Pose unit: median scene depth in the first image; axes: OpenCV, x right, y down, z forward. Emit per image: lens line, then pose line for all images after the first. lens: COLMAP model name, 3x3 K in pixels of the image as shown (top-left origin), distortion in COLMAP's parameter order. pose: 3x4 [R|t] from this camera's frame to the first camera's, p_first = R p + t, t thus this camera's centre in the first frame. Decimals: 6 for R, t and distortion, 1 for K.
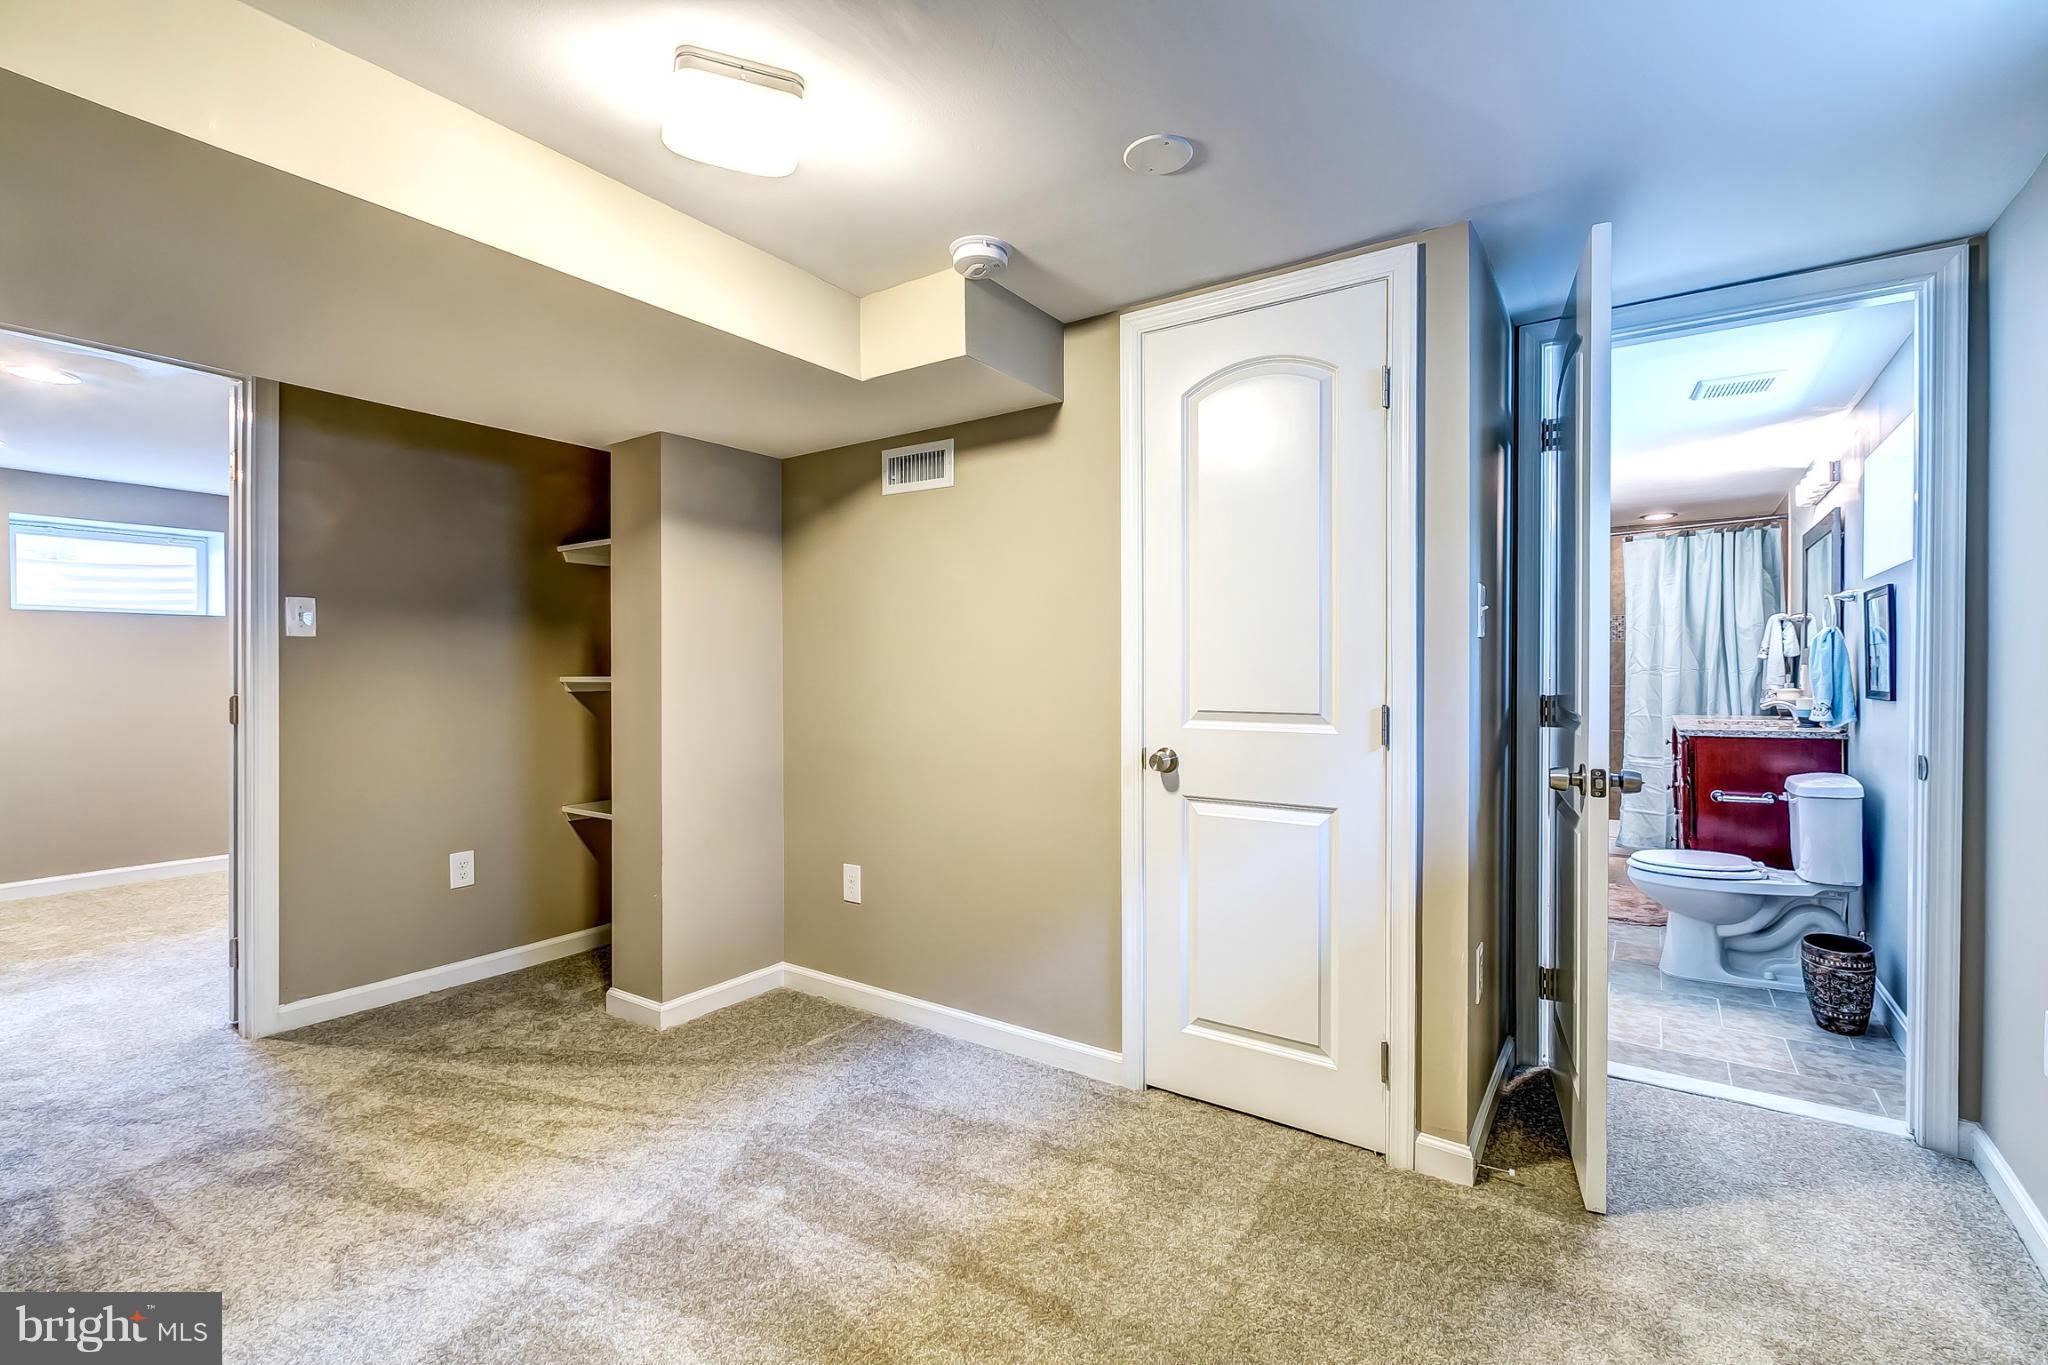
lens RADIAL K [[894.7, 0, 1018.8], [0, 894.7, 677.6], [0, 0, 1]] dist [-0.013717, -0.000349]
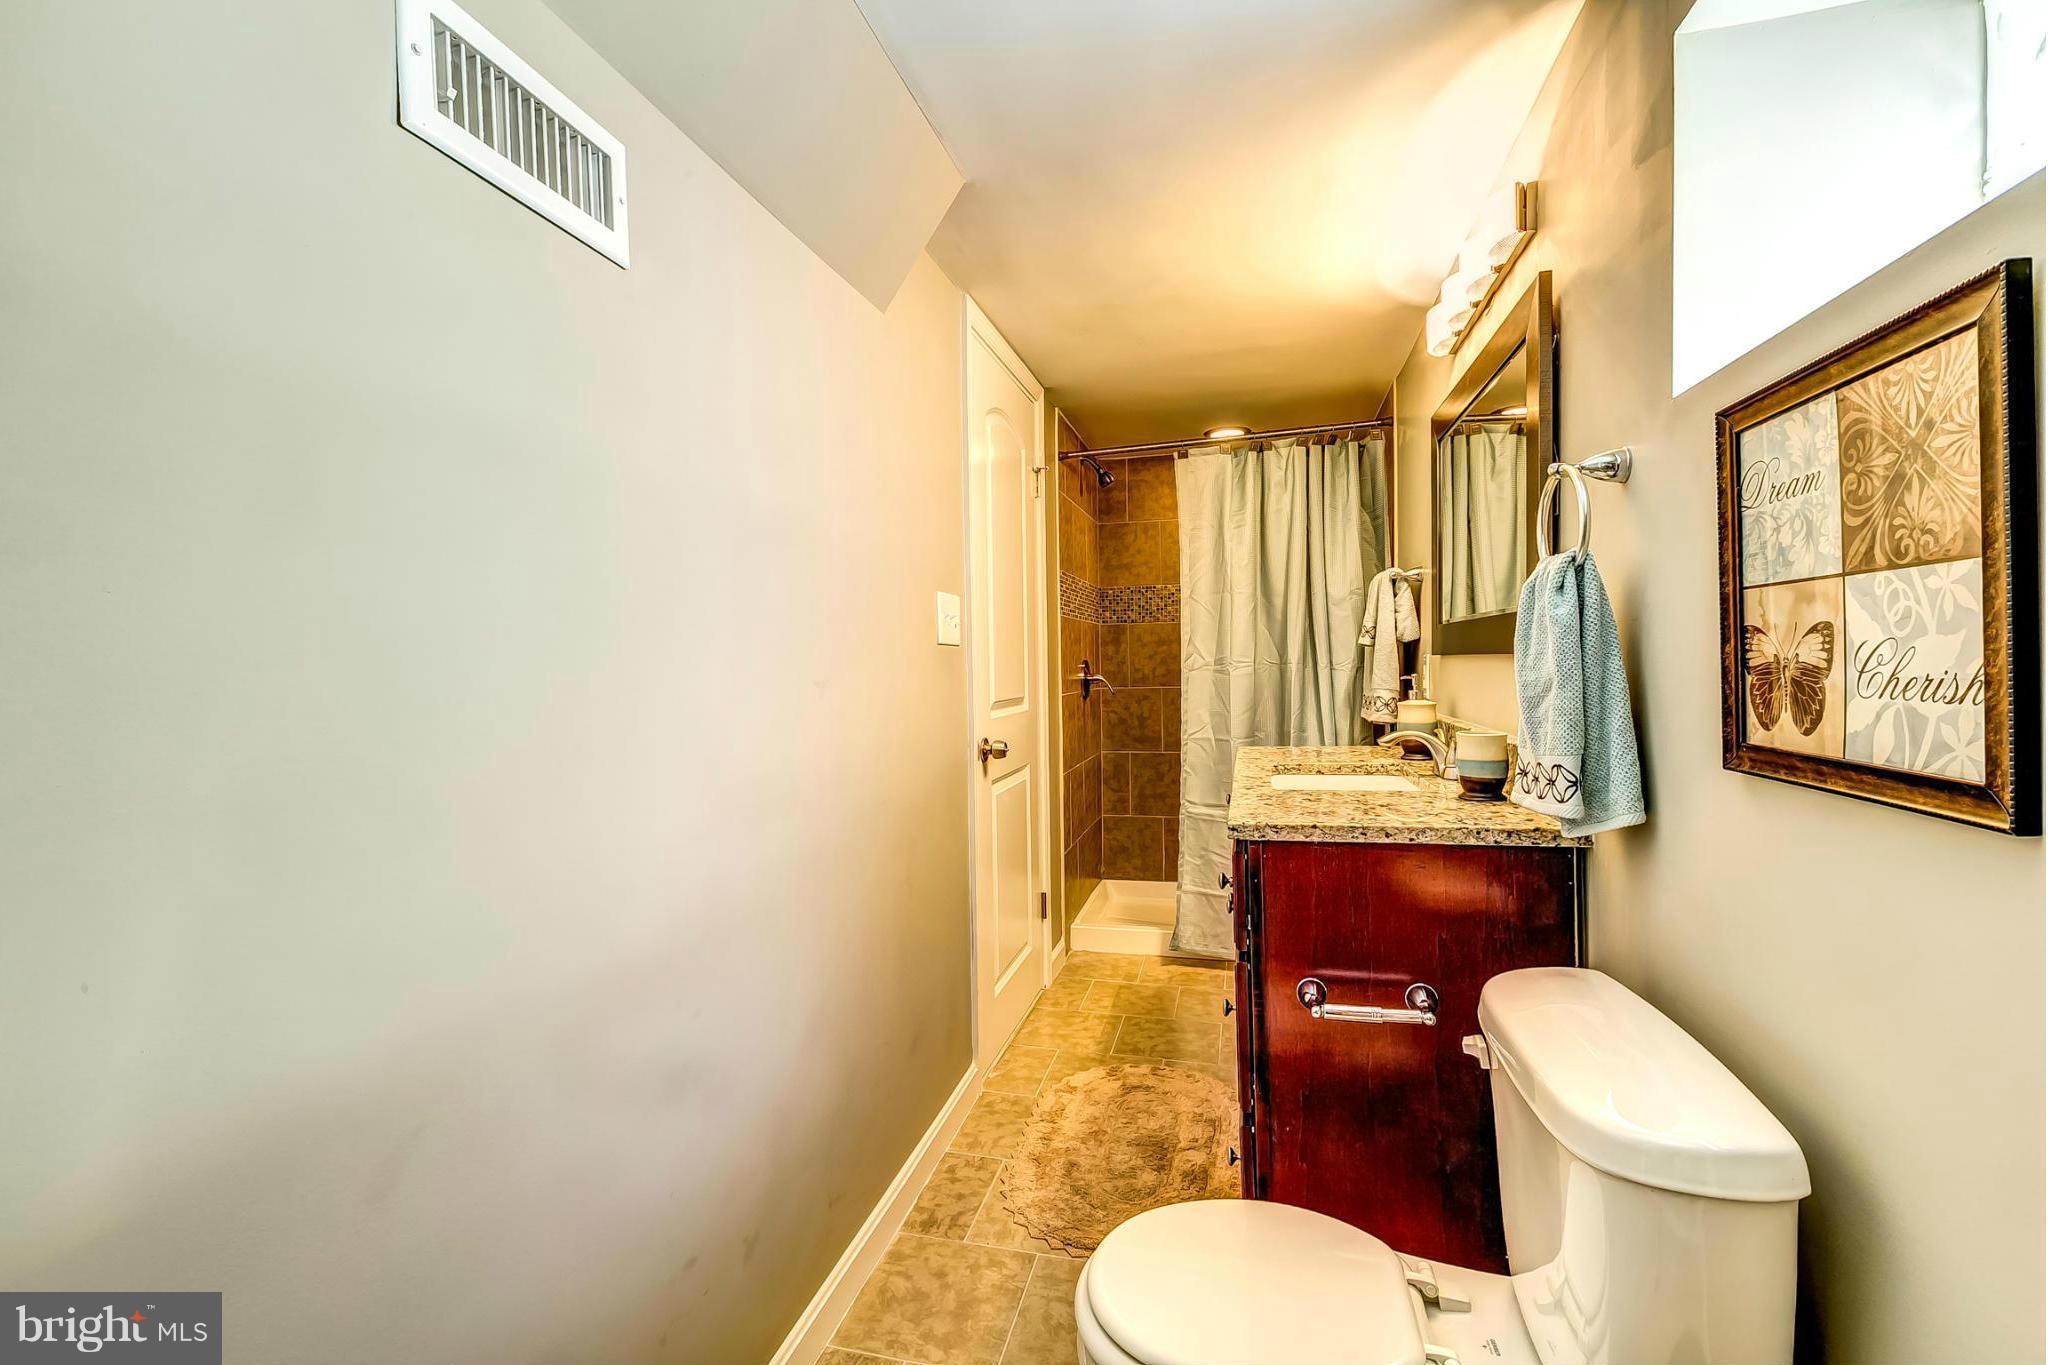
lens RADIAL K [[894.7, 0, 1027.5], [0, 894.7, 681.5], [0, 0, 1]] dist [-0.013717, -0.000349]
pose [[0.932182, -0.021562, 0.361347, 0.388754], [0.017304, 0.999738, 0.015015, -0.009273], [-0.361576, -0.007744, 0.932311, 0.496141]]
